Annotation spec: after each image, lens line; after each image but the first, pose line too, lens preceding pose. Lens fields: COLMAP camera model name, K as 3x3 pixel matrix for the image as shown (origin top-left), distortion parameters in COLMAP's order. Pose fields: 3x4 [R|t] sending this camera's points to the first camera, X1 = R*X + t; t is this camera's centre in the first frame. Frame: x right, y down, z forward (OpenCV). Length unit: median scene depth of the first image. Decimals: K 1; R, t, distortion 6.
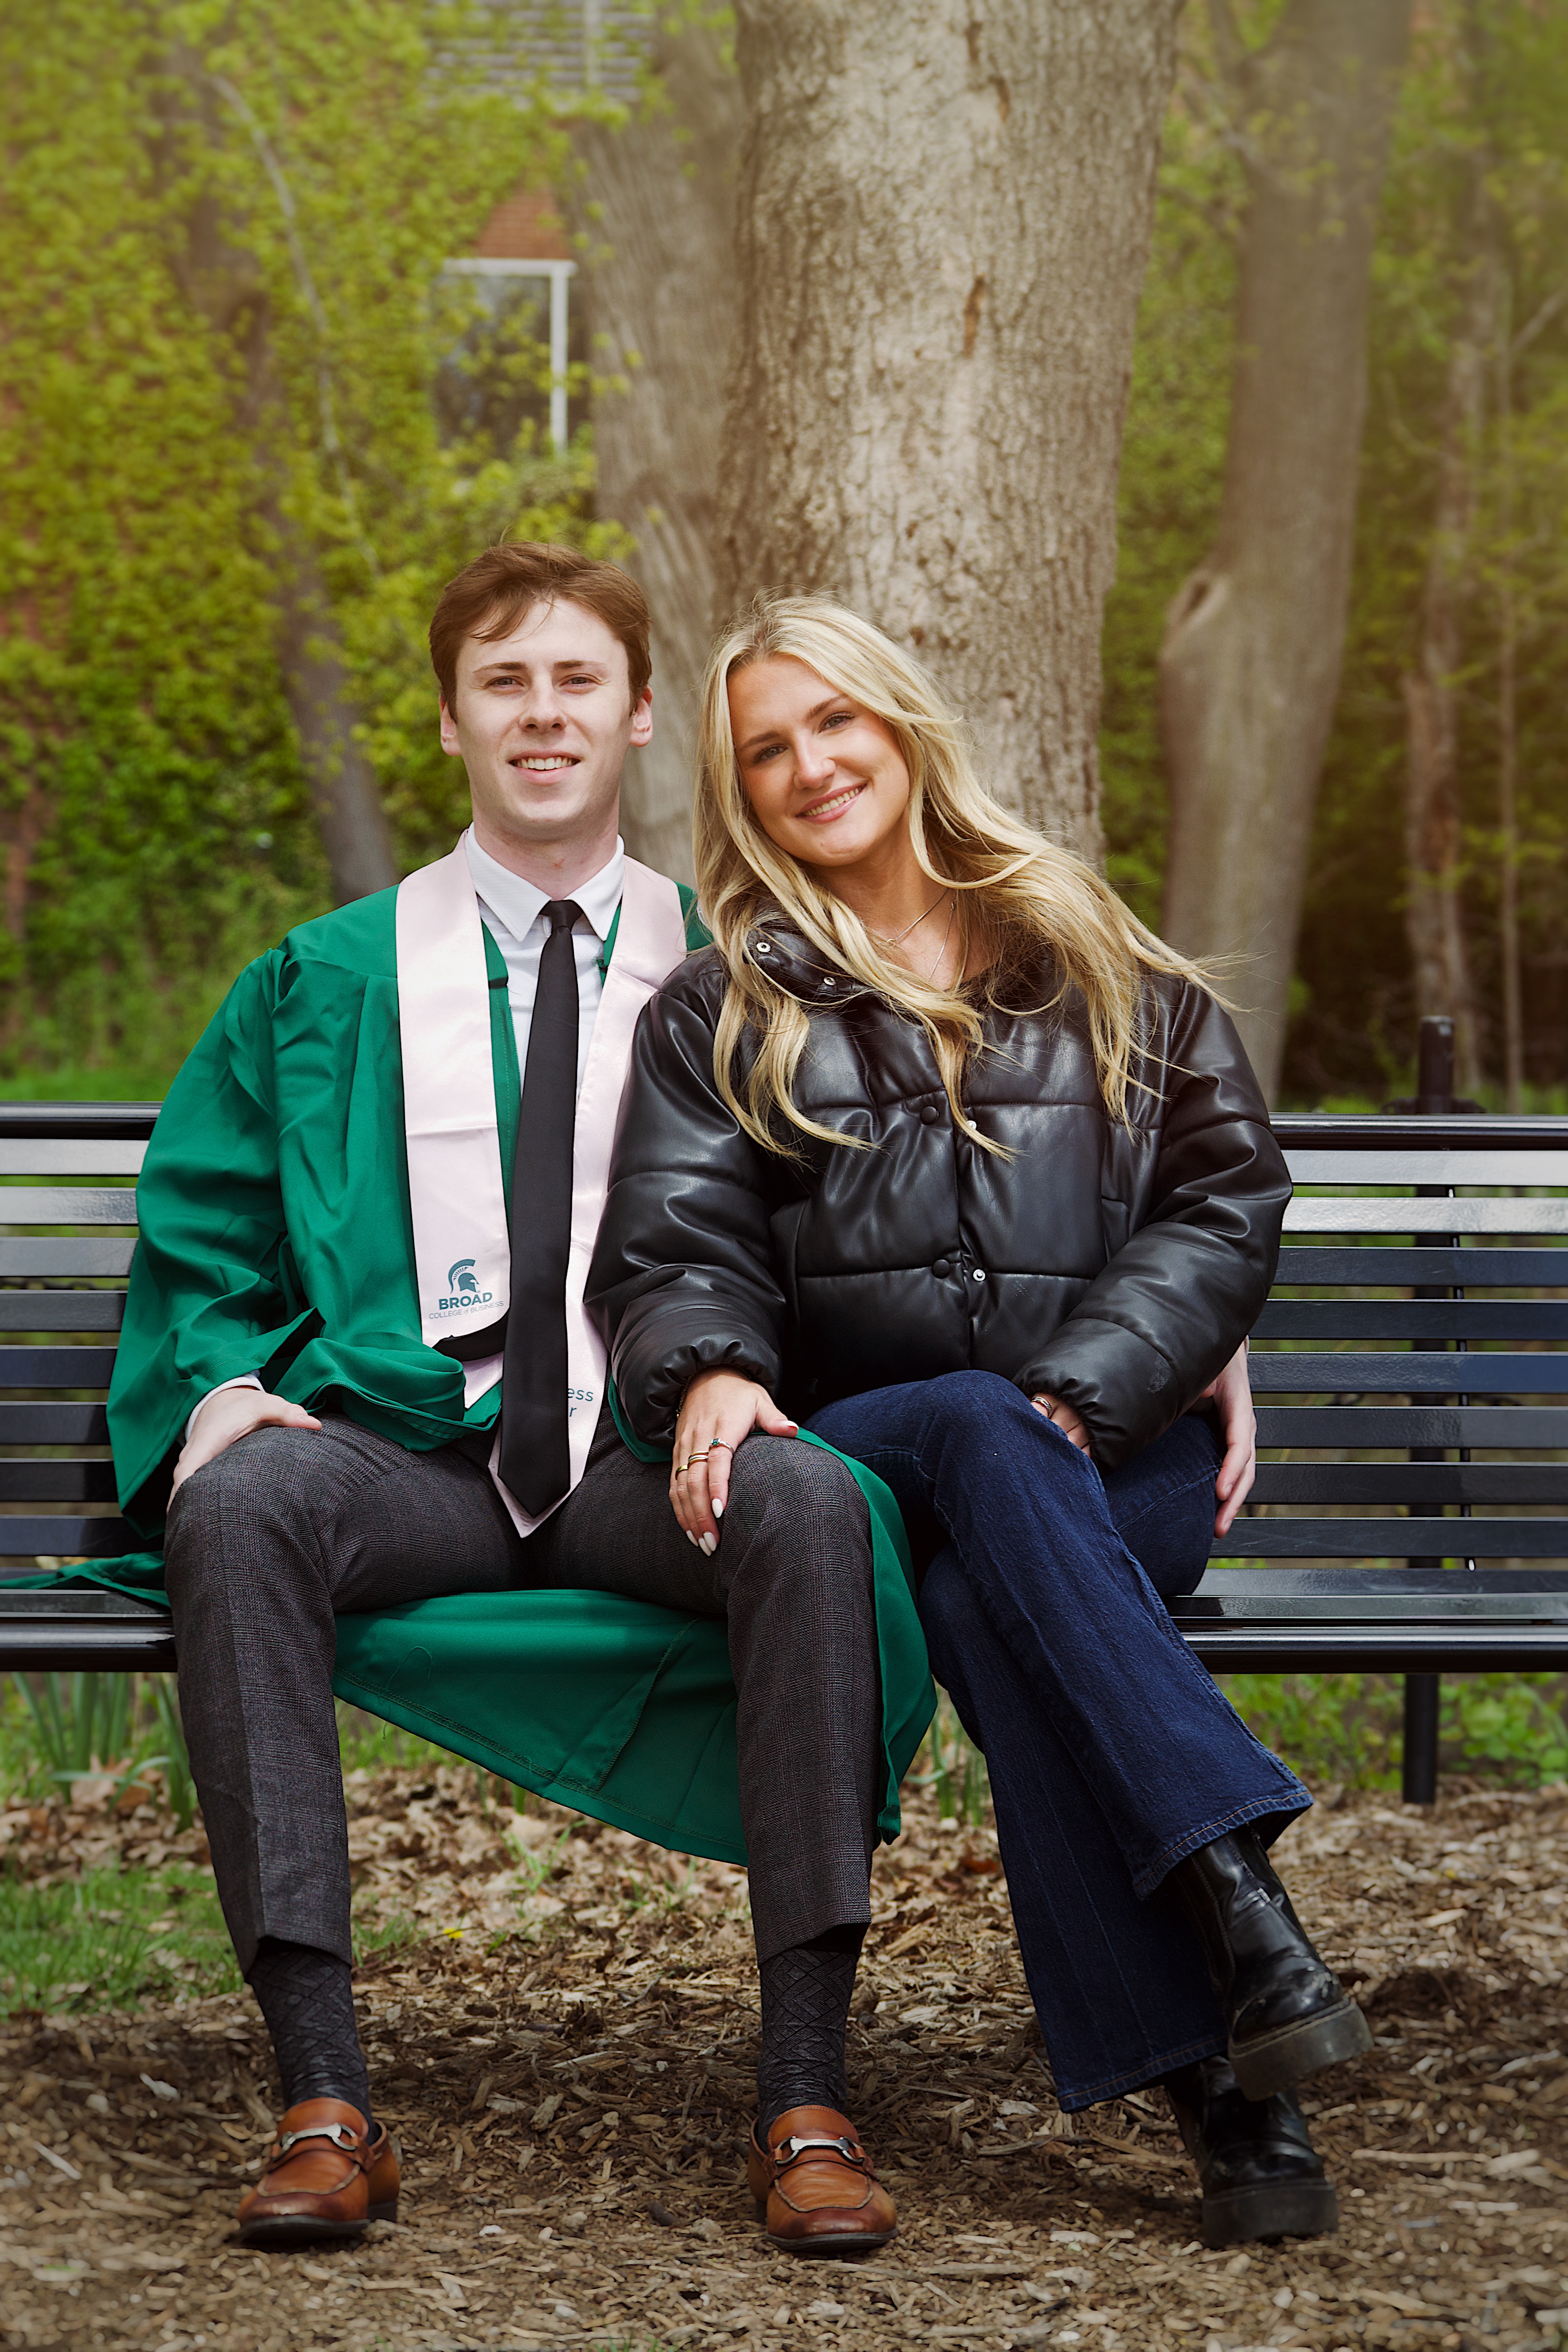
lens RADIAL K [[7812.7, 0, 782.4], [0, 7812.7, 1154.8], [0, 0, 1]] dist [0.109692, 0.000000]
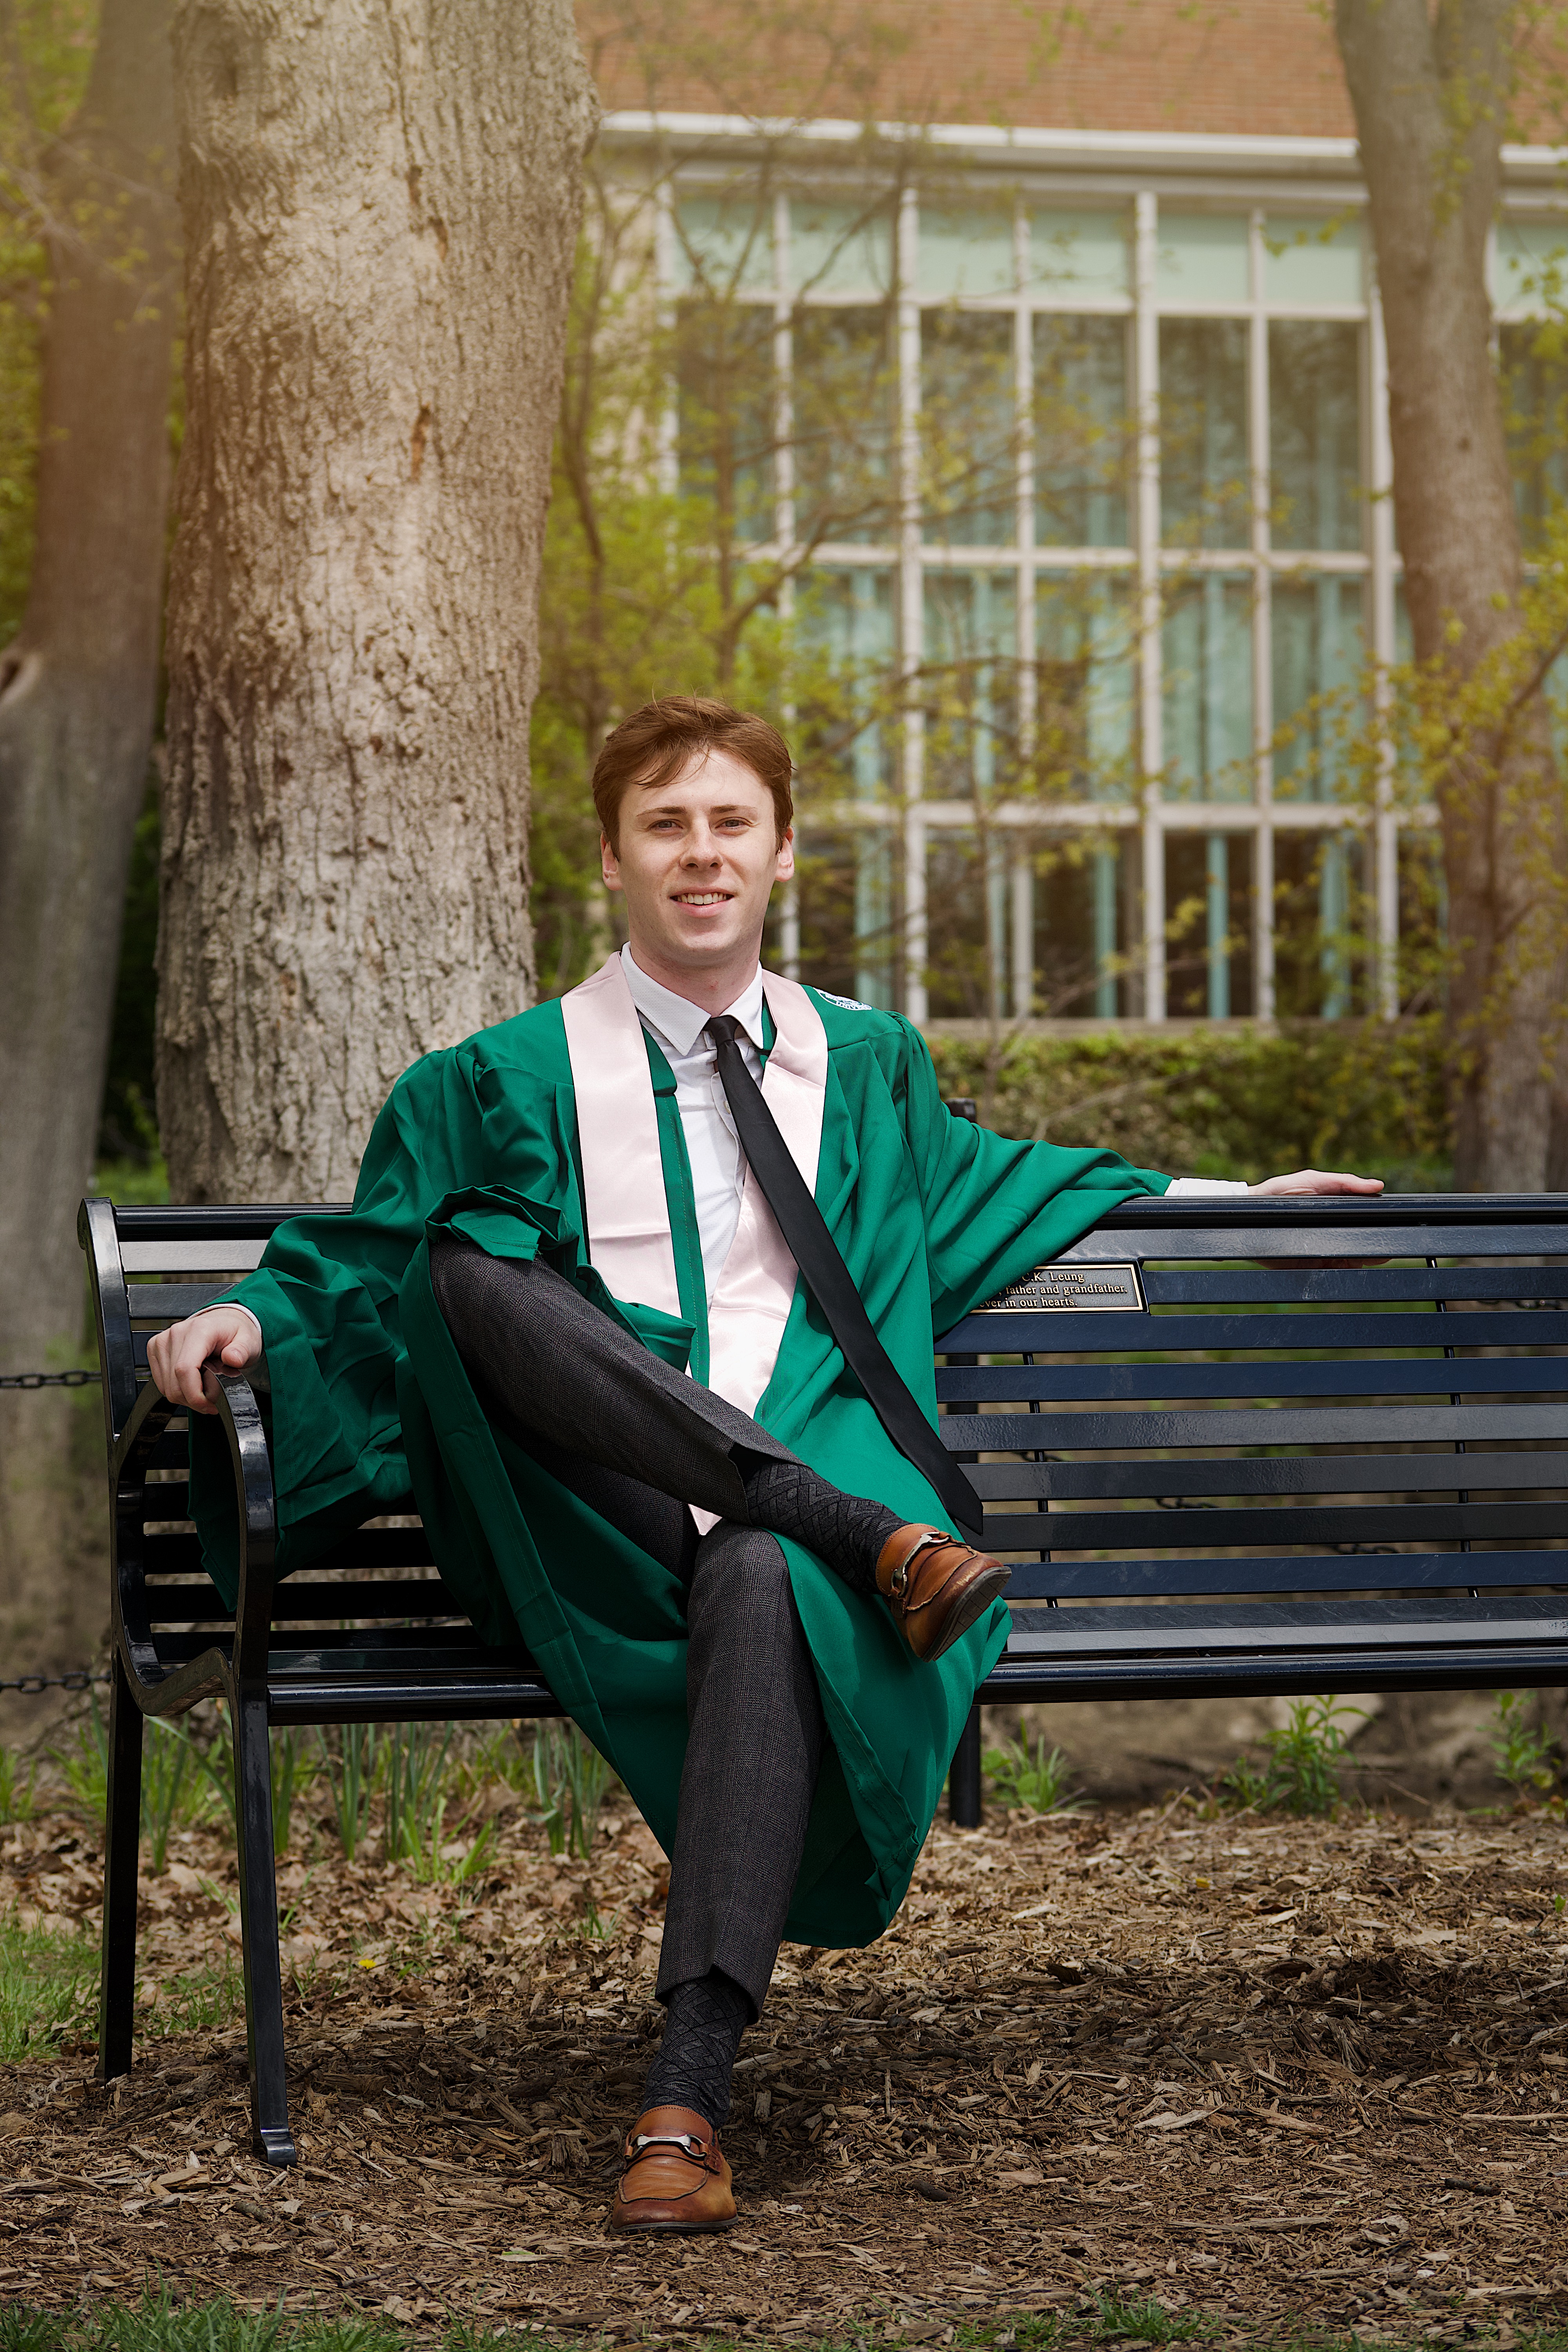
lens RADIAL K [[7812.7, 0, 785.9], [0, 7812.7, 1196.3], [0, 0, 1]] dist [0.109692, 0.000000]
pose [[0.982606, -0.018157, 0.184814, -0.125070], [0.018446, 0.999830, 0.000155, -0.004197], [-0.184785, 0.003257, 0.982774, -0.052964]]
